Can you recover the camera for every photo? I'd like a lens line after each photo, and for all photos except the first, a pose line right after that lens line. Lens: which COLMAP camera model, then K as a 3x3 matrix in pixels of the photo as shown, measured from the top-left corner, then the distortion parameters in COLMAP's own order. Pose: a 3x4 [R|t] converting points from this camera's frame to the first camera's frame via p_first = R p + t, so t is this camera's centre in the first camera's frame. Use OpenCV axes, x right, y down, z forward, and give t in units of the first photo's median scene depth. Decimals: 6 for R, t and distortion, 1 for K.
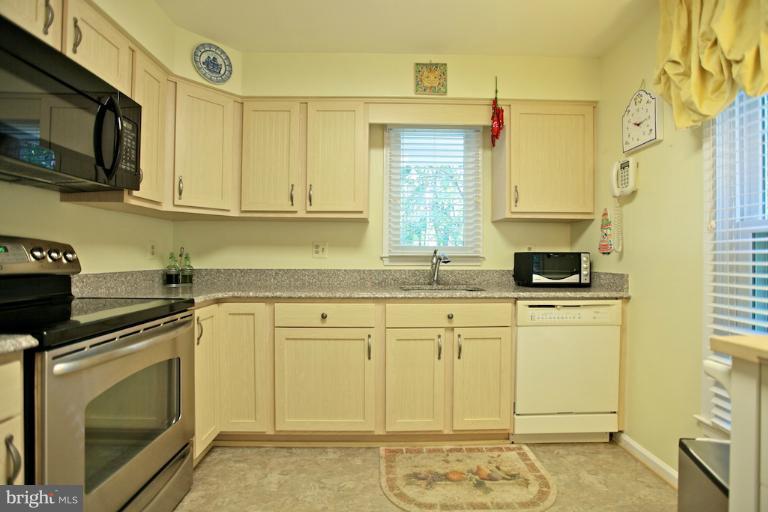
lens RADIAL K [[355.6, 0, 386.4], [0, 355.6, 253.4], [0, 0, 1]] dist [-0.024448, 0.009008]
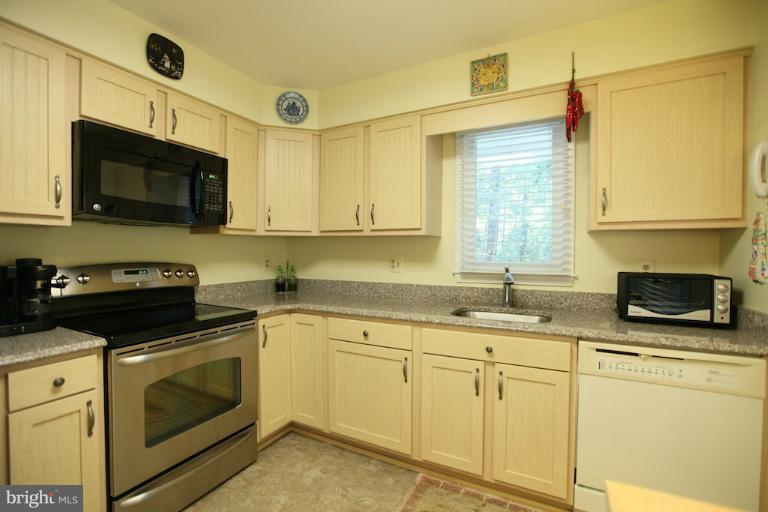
lens RADIAL K [[355.6, 0, 378.3], [0, 355.6, 255.2], [0, 0, 1]] dist [-0.024448, 0.009008]
pose [[0.872509, 0.003600, -0.488584, 0.358469], [0.004606, 0.999868, 0.015592, -0.068839], [0.488576, -0.015854, 0.872377, 0.105930]]
